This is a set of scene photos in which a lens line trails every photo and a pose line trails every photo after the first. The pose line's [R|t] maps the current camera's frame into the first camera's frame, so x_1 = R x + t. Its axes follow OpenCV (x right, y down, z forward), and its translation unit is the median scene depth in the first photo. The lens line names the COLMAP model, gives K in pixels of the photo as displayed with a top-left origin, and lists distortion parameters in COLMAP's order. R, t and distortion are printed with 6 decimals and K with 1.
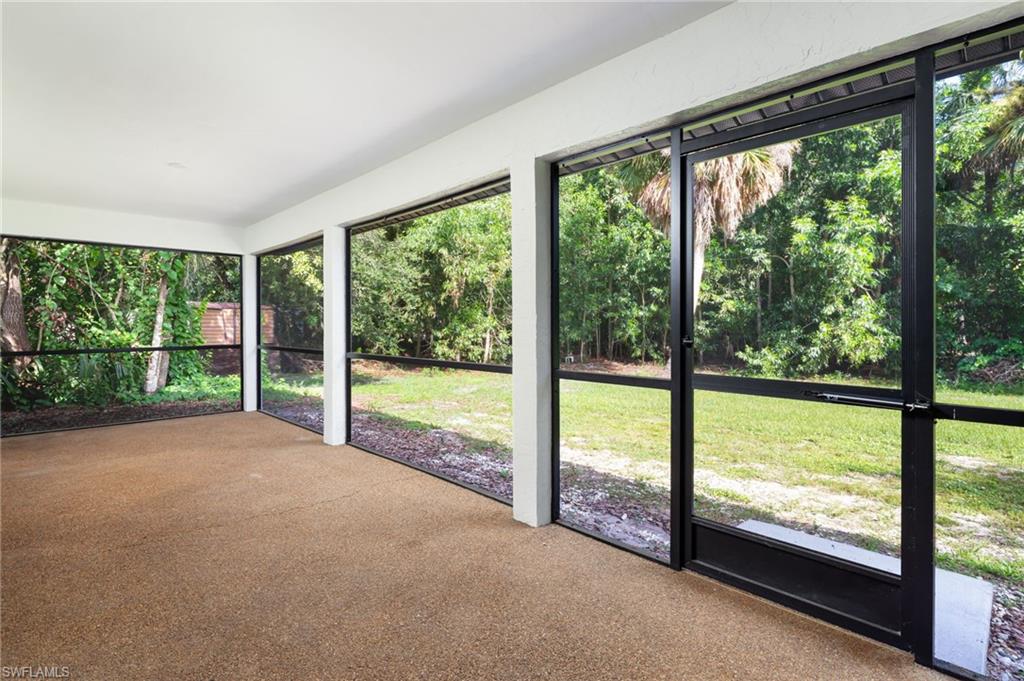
lens RADIAL K [[497.3, 0, 511.3], [0, 497.3, 327.4], [0, 0, 1]] dist [-0.001303, 0.000183]
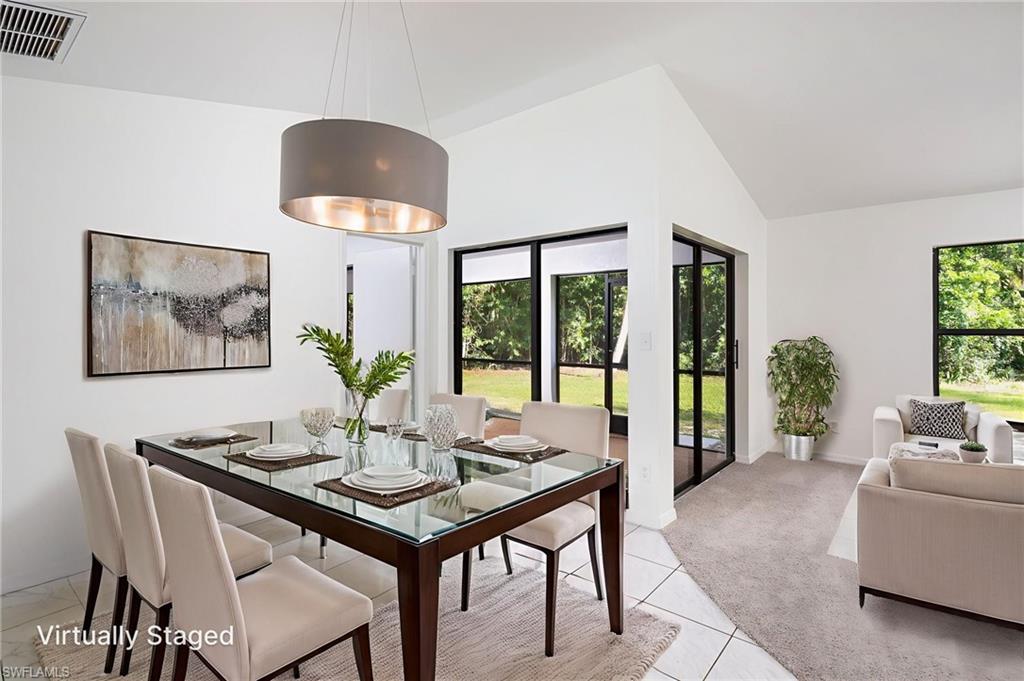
lens RADIAL K [[497.3, 0, 511.3], [0, 497.3, 327.4], [0, 0, 1]] dist [-0.001303, 0.000183]
pose [[0.994490, 0.003387, 0.104777, -0.084542], [-0.002249, 0.999937, -0.010984, -0.012165], [-0.104807, 0.010688, 0.994435, -0.294745]]
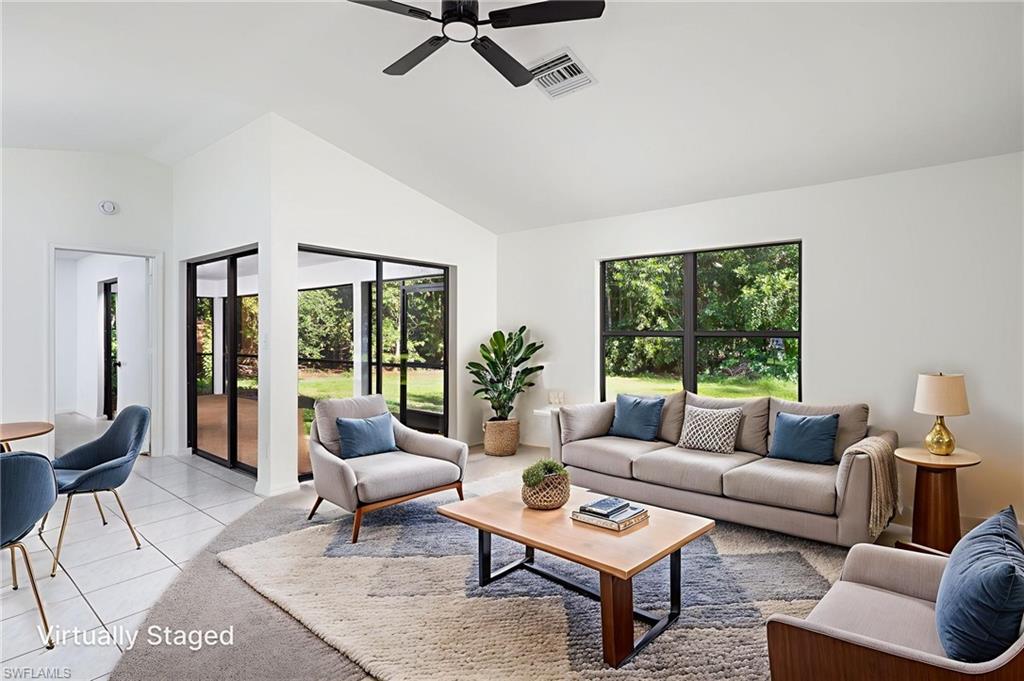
lens RADIAL K [[497.3, 0, 511.3], [0, 497.3, 327.4], [0, 0, 1]] dist [-0.001303, 0.000183]
pose [[0.992022, 0.002901, 0.126029, 0.108511], [-0.000957, 0.999880, -0.015482, -0.011887], [-0.126059, 0.015238, 0.991906, -0.366498]]
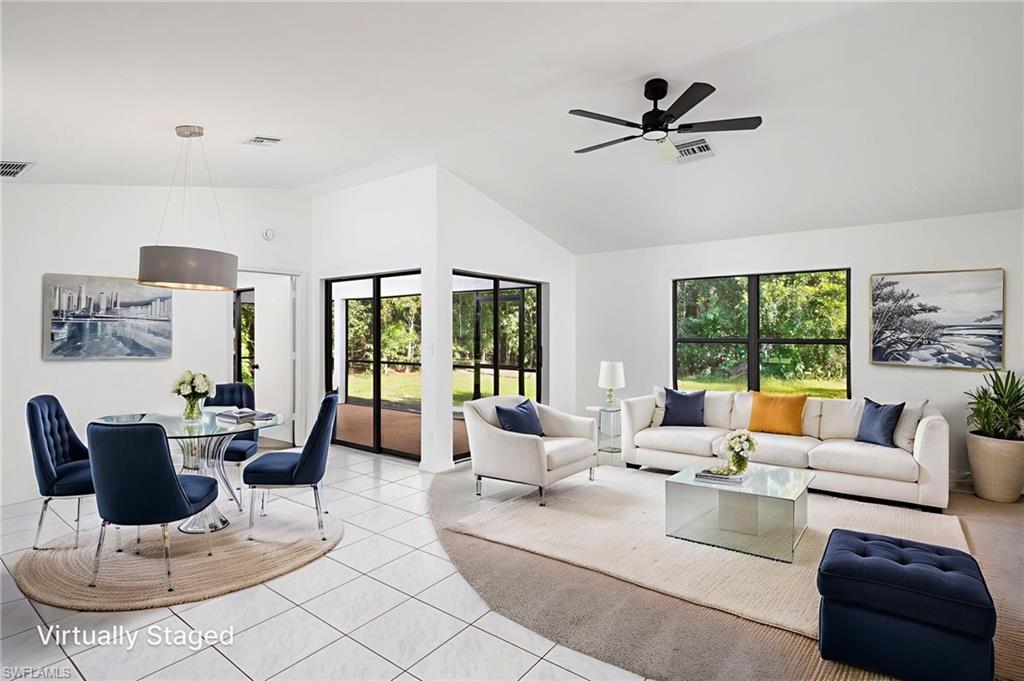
lens RADIAL K [[497.3, 0, 511.3], [0, 497.3, 327.4], [0, 0, 1]] dist [-0.001303, 0.000183]
pose [[0.986599, 0.002807, 0.163138, 0.003460], [0.000083, 0.999843, -0.017704, -0.016495], [-0.163162, 0.017480, 0.986444, -0.425044]]
